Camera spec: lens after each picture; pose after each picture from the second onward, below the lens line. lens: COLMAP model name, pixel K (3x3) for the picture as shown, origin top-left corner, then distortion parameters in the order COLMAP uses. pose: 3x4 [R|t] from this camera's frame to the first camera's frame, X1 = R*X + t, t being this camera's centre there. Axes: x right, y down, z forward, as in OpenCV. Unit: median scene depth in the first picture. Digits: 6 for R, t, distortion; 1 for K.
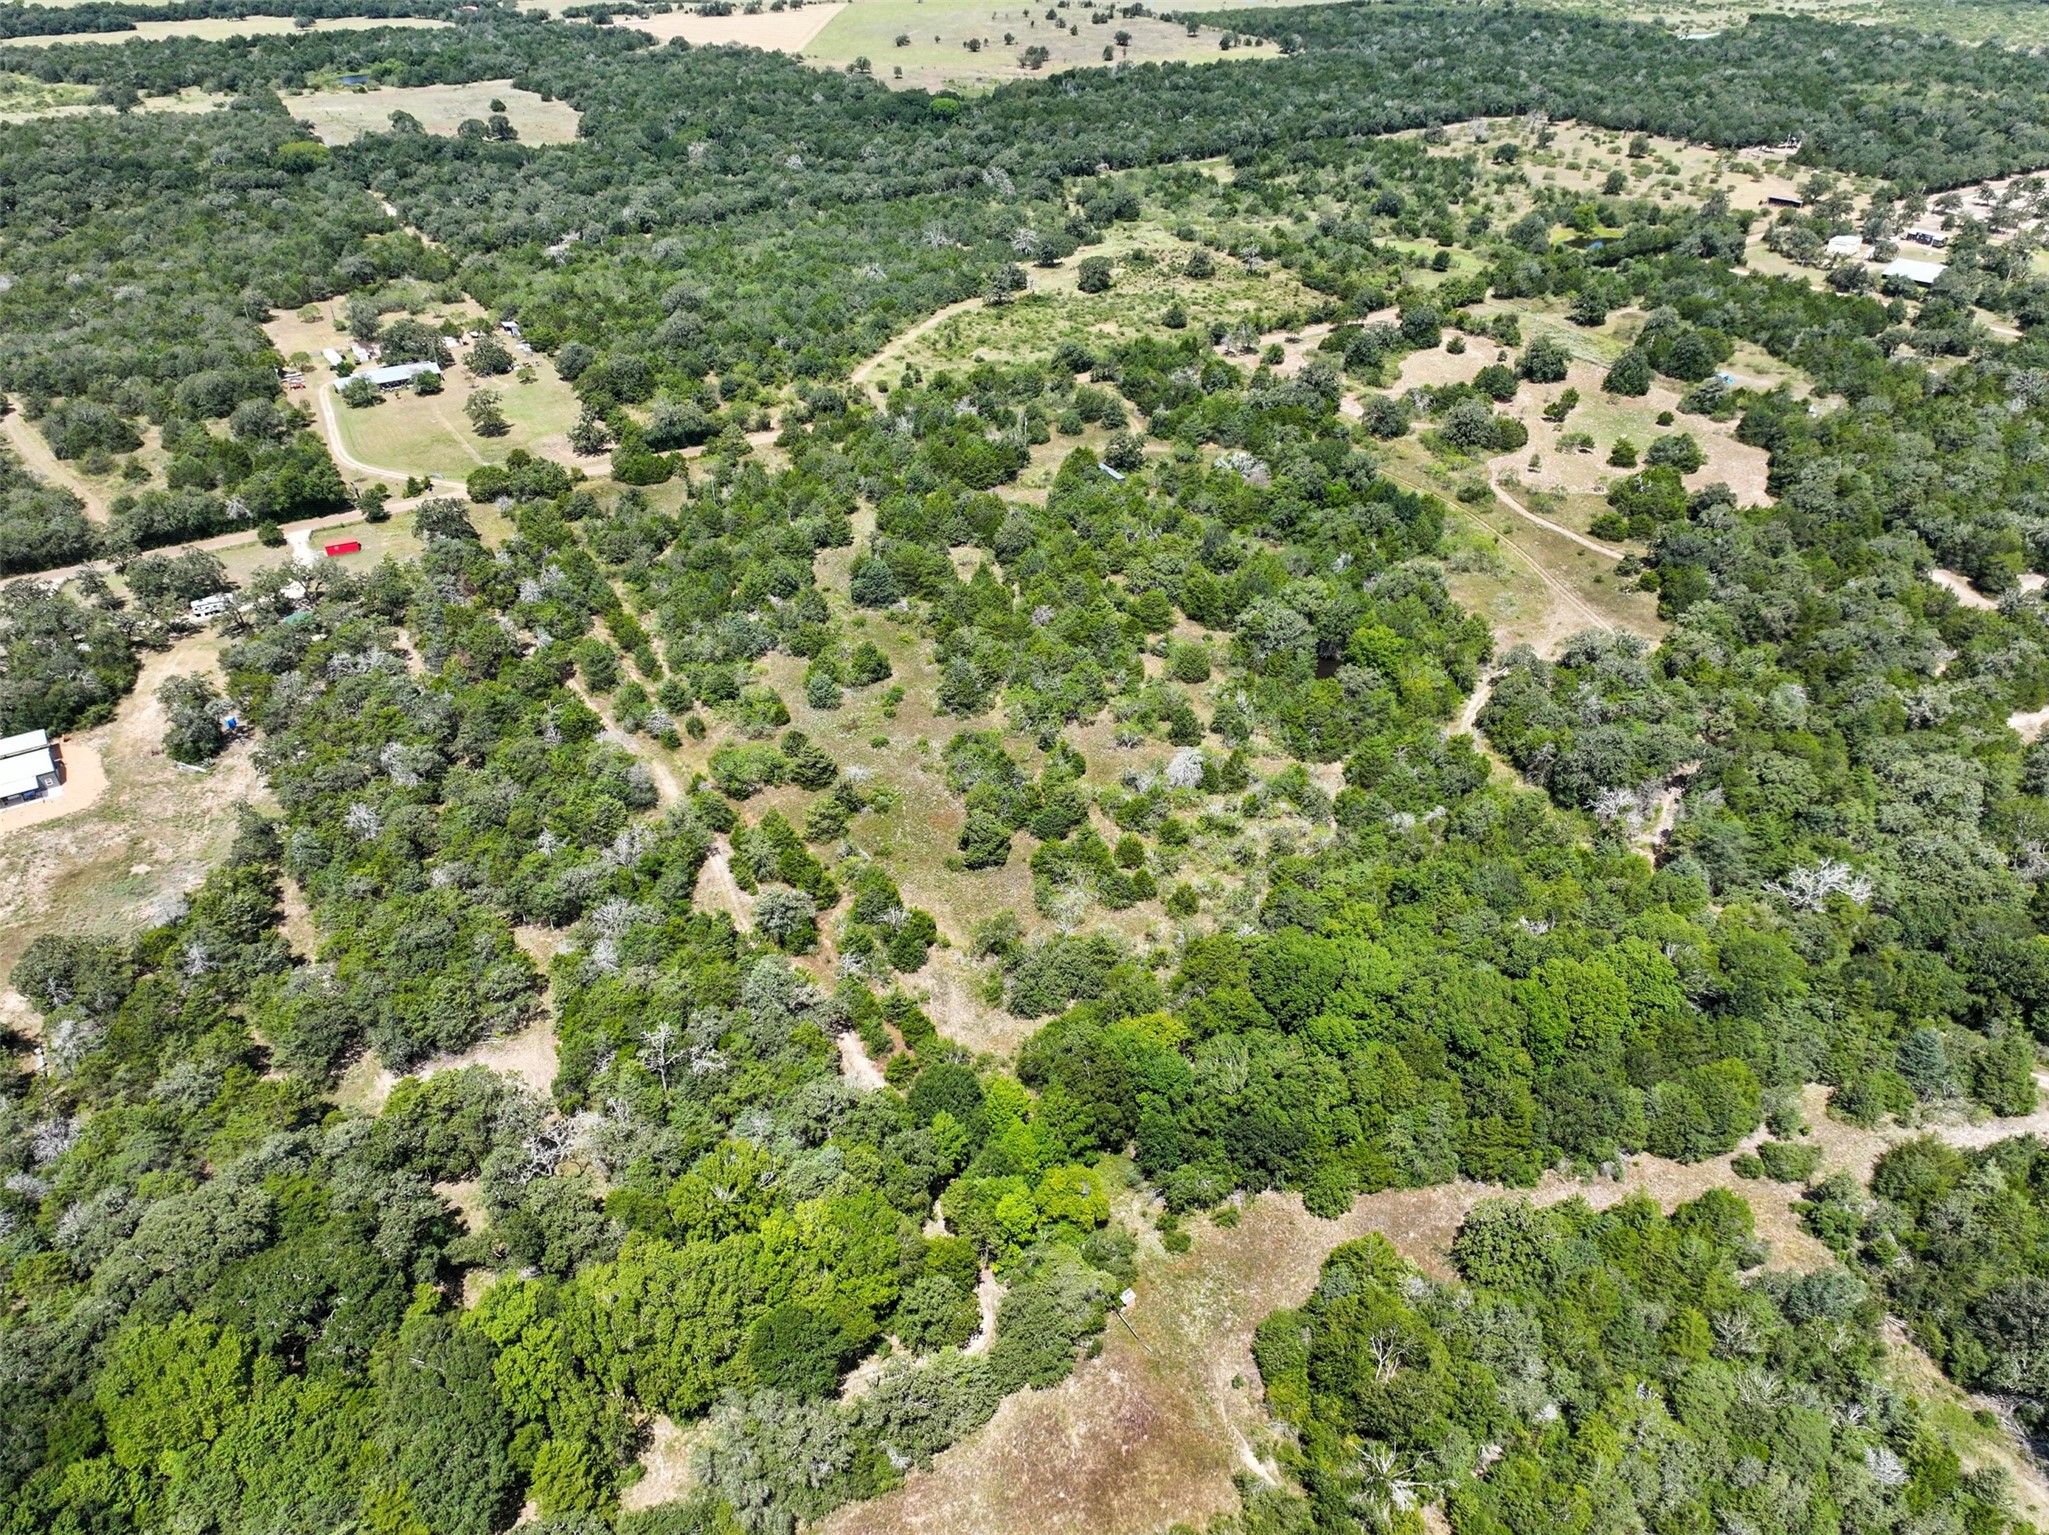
lens RADIAL K [[1436.4, 0, 1023.9], [0, 1436.4, 759.7], [0, 0, 1]] dist [-0.004805, 0.023044]
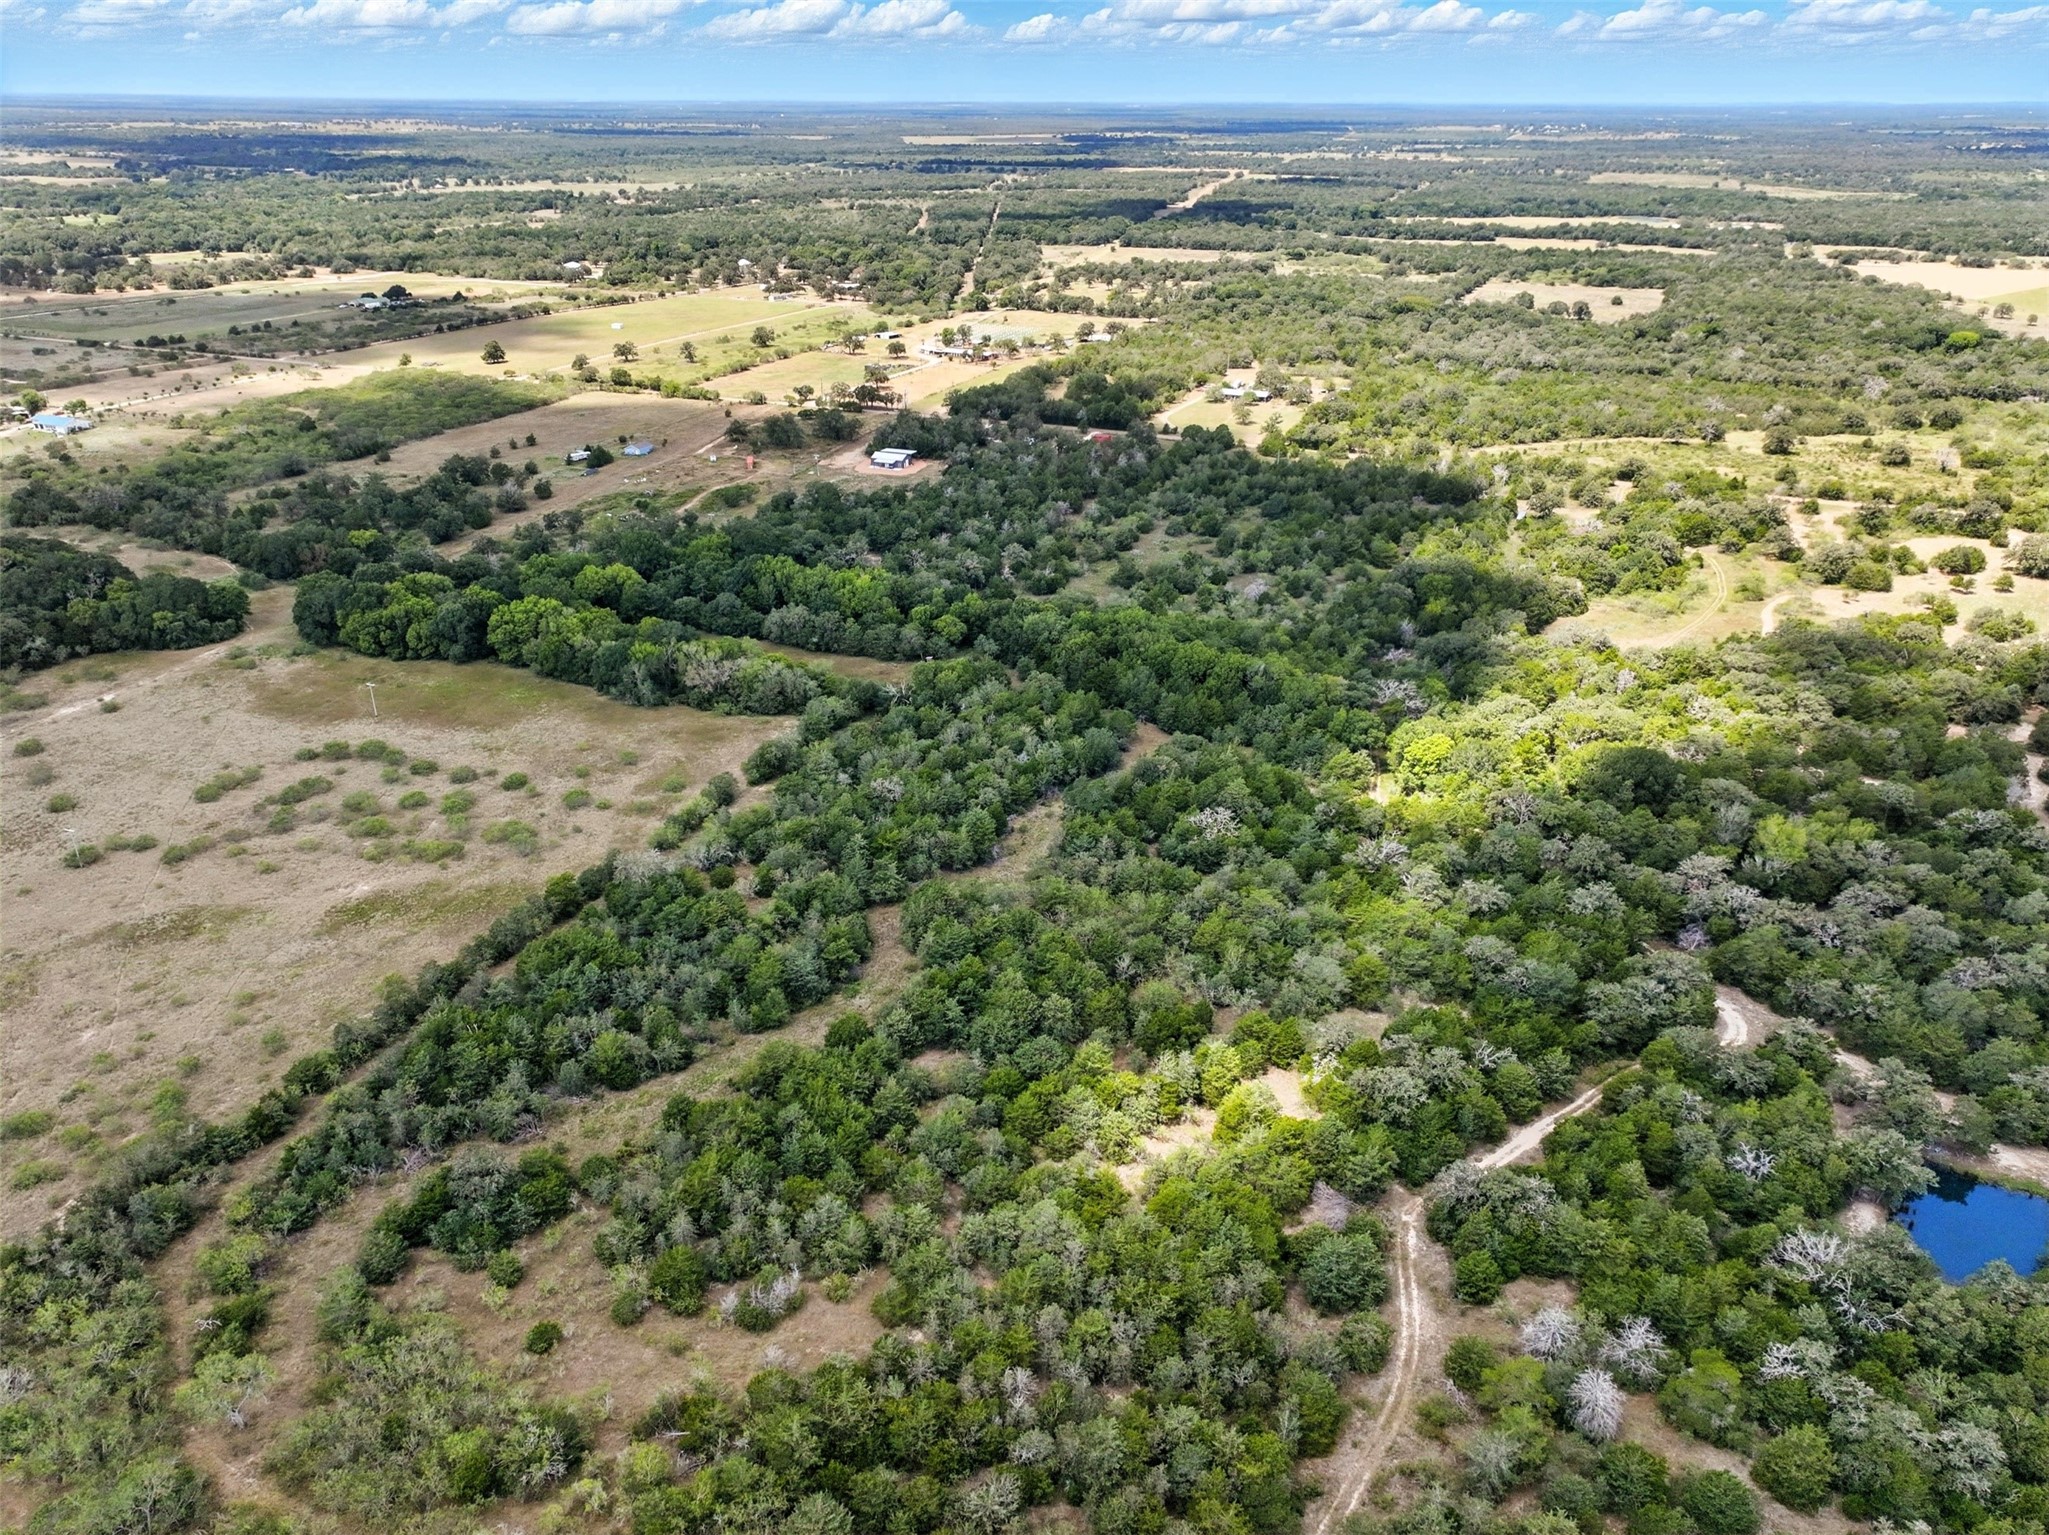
lens RADIAL K [[1436.4, 0, 1023.9], [0, 1436.4, 759.7], [0, 0, 1]] dist [-0.004805, 0.023044]
pose [[0.581309, 0.341900, -0.738366, 0.784739], [-0.448733, 0.891676, 0.059606, 0.126040], [0.678762, 0.296680, 0.671761, -0.167394]]
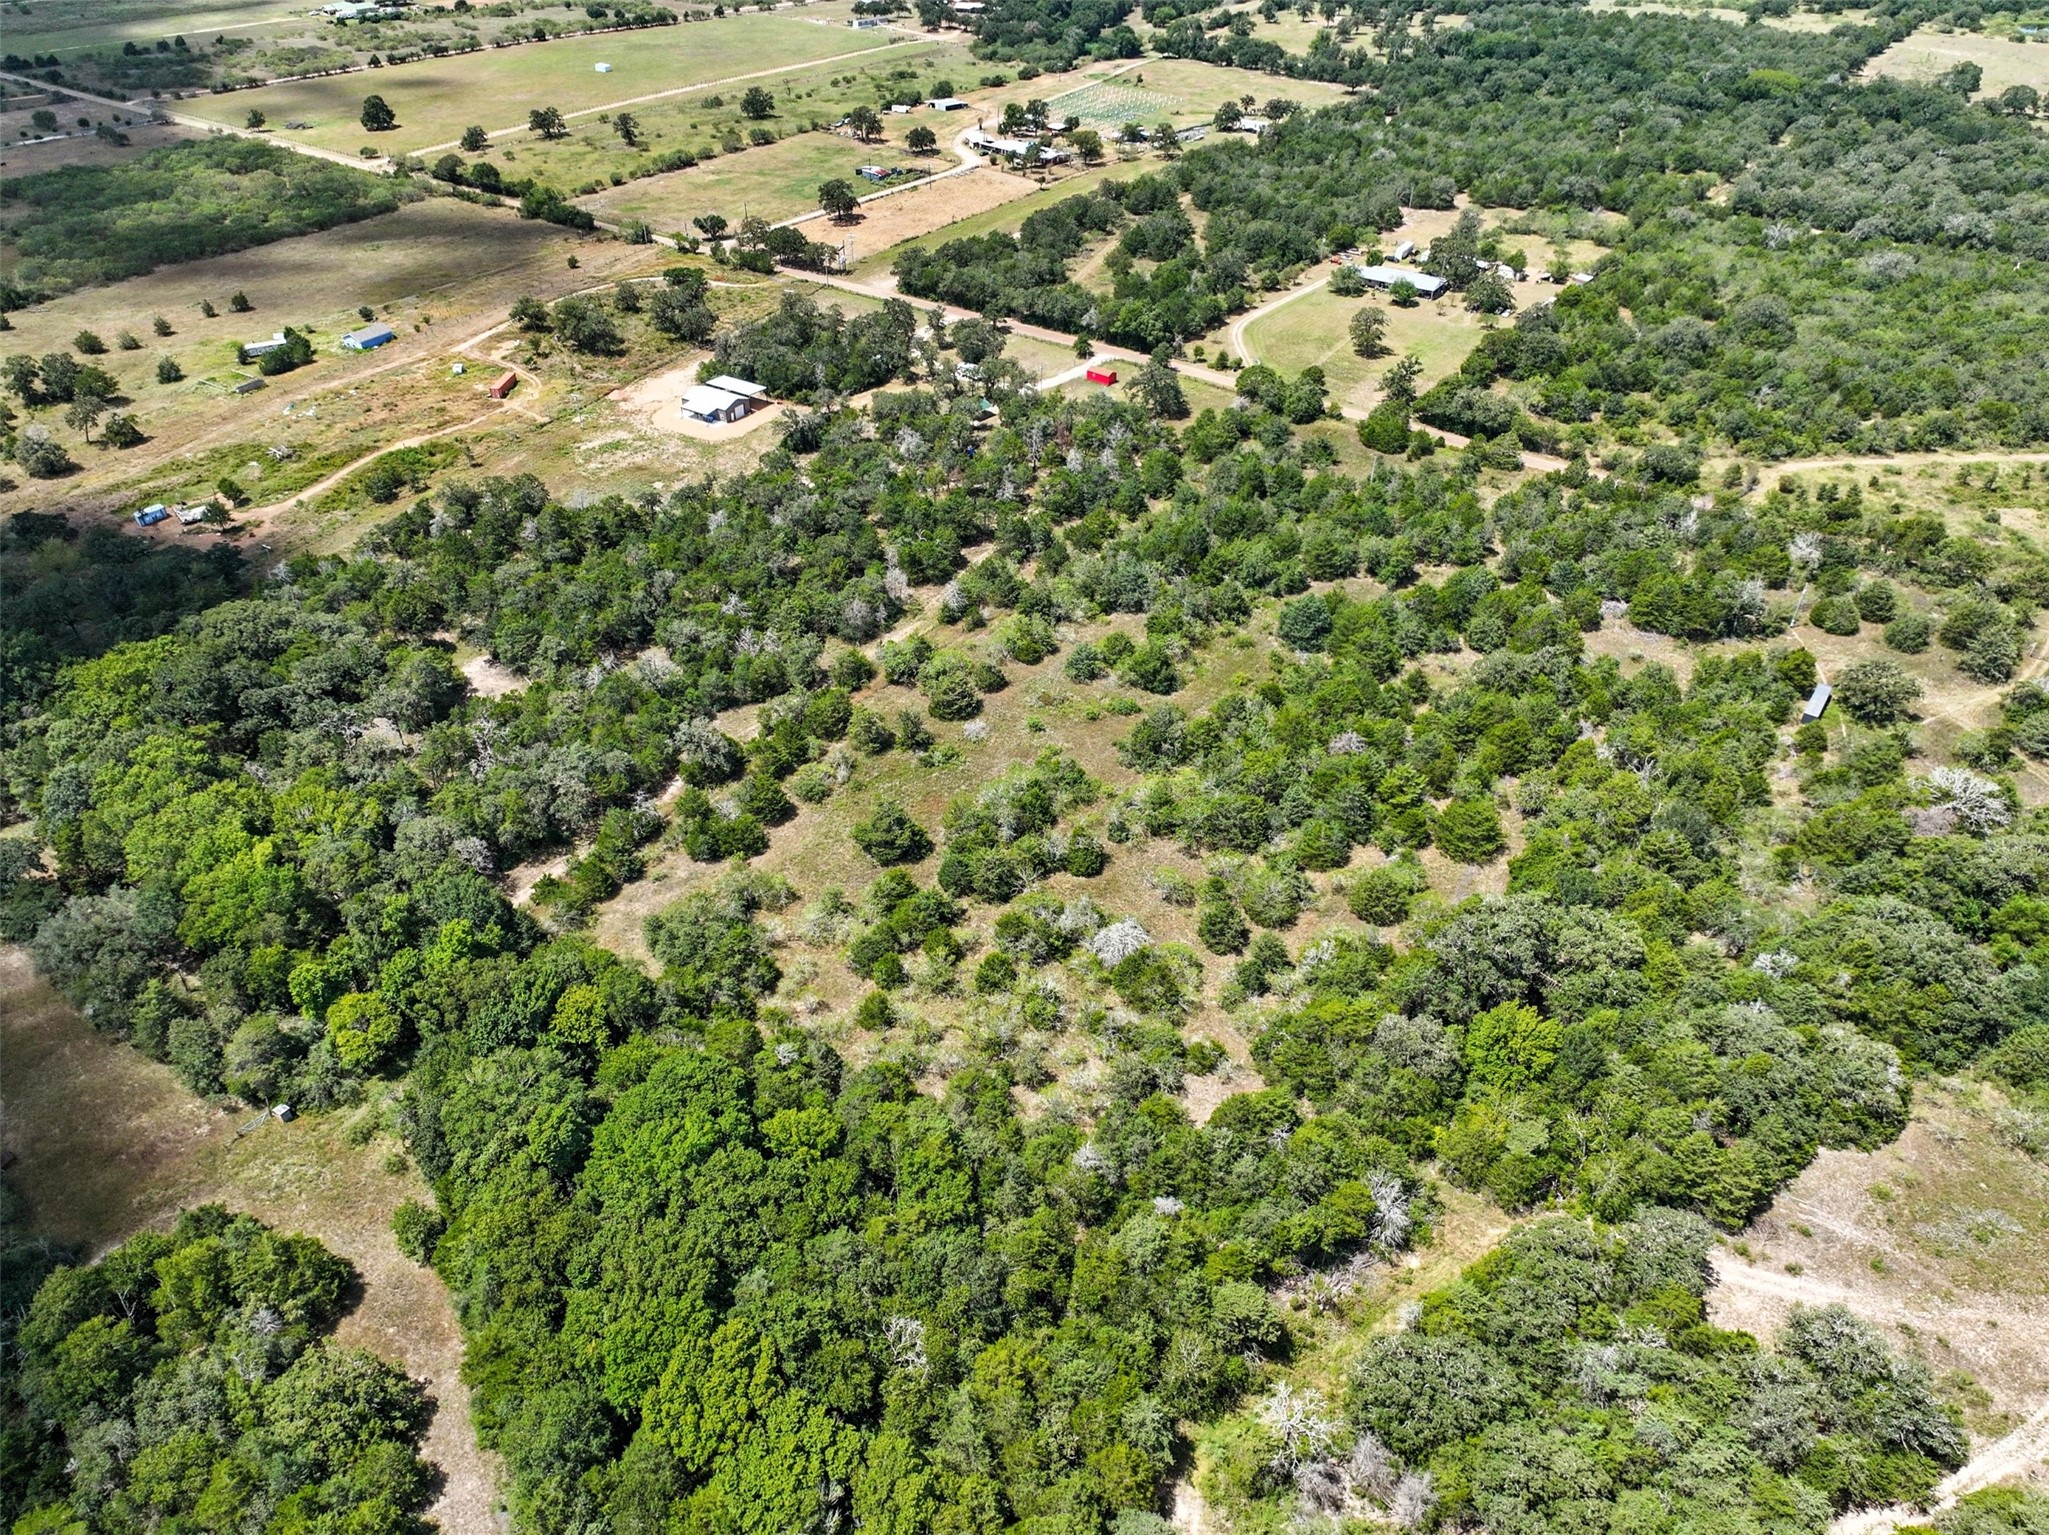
lens RADIAL K [[1436.4, 0, 1023.9], [0, 1436.4, 759.7], [0, 0, 1]] dist [-0.004805, 0.023044]
pose [[0.396184, 0.540533, -0.742201, 0.375008], [-0.510690, 0.801500, 0.311116, -0.175728], [0.763042, 0.255776, 0.593587, 0.292277]]
